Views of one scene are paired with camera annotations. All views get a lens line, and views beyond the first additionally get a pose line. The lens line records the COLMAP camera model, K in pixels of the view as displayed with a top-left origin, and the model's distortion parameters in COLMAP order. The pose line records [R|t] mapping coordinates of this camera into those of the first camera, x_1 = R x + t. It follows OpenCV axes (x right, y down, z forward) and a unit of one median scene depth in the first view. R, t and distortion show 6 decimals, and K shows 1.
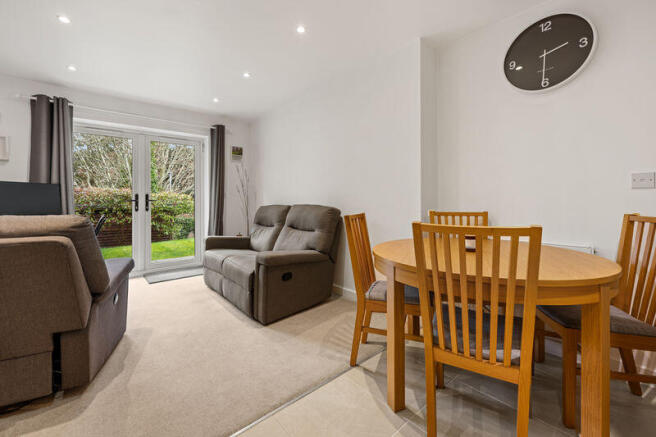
lens RADIAL K [[265.9, 0, 329.8], [0, 265.9, 198.2], [0, 0, 1]] dist [0.002563, 0.000080]
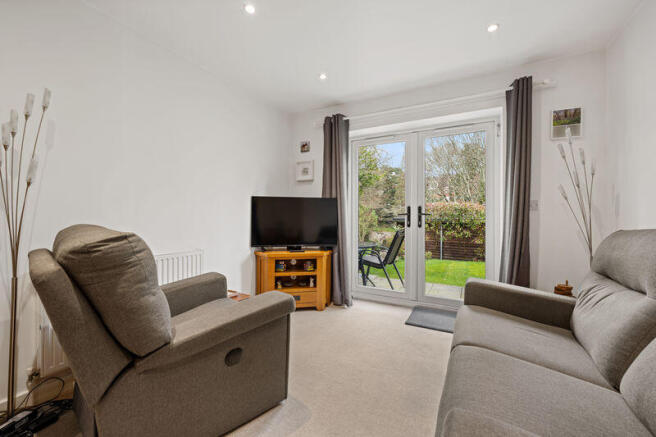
lens RADIAL K [[265.9, 0, 328.8], [0, 265.9, 213.8], [0, 0, 1]] dist [0.002563, 0.000080]
pose [[0.350677, 0.007176, -0.936469, -0.035550], [-0.001558, 0.999974, 0.007080, 0.002080], [0.936495, -0.001024, 0.350679, 0.455946]]
